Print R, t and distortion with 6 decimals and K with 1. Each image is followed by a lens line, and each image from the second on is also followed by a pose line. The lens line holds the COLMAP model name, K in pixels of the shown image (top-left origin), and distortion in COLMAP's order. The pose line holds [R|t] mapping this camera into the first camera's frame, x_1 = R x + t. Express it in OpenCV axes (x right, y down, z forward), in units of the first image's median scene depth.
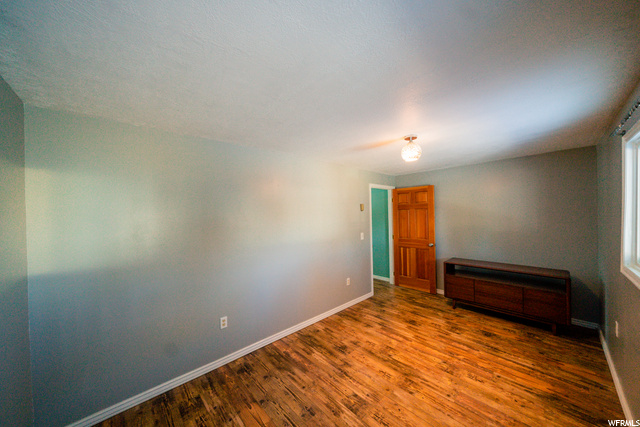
lens RADIAL K [[221.9, 0, 320.2], [0, 221.9, 214.4], [0, 0, 1]] dist [-0.013632, 0.000021]
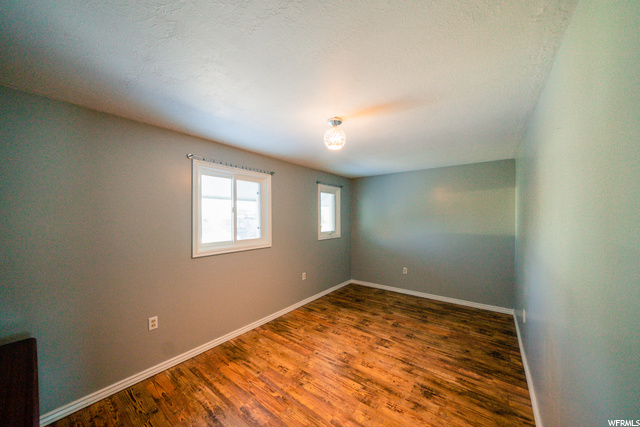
lens RADIAL K [[221.9, 0, 320.4], [0, 221.9, 214.9], [0, 0, 1]] dist [-0.013632, 0.000021]
pose [[-0.985783, 0.025317, -0.166103, 0.637149], [0.025134, 0.999679, 0.003202, 0.019083], [0.166130, -0.001018, -0.986103, 1.904312]]
